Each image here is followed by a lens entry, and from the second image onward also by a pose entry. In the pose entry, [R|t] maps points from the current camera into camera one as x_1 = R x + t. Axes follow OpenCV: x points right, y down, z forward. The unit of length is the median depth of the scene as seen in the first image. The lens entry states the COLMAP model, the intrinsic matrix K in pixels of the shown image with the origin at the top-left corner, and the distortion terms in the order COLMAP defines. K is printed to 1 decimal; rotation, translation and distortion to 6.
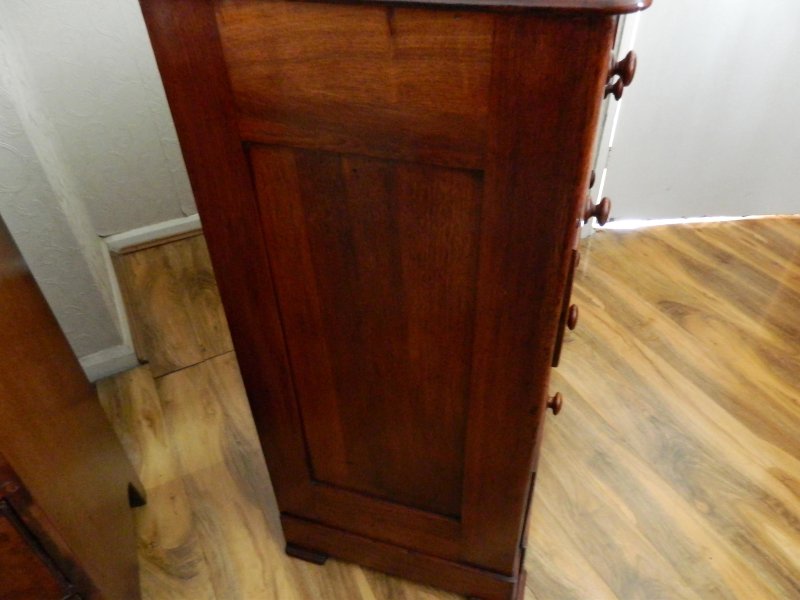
lens RADIAL K [[617.1, 0, 394.2], [0, 617.1, 302.2], [0, 0, 1]] dist [0.041650, 0.002691]
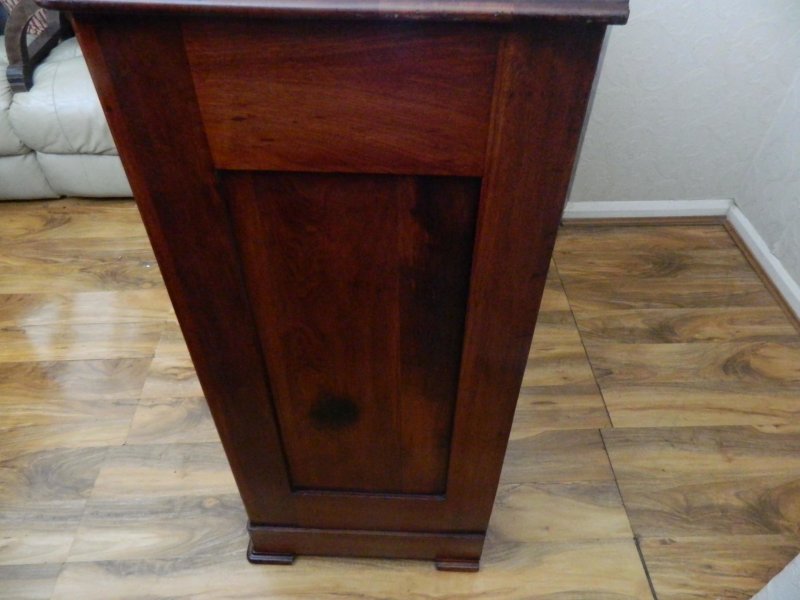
lens RADIAL K [[593.2, 0, 400.0], [0, 593.2, 300.0], [0, 0, 1]] dist [0.033134, 0.000971]
pose [[-0.413498, 0.649105, -0.638500, 0.772415], [-0.590749, 0.342360, 0.730620, -0.689564], [0.692846, 0.679303, 0.241893, 0.751824]]
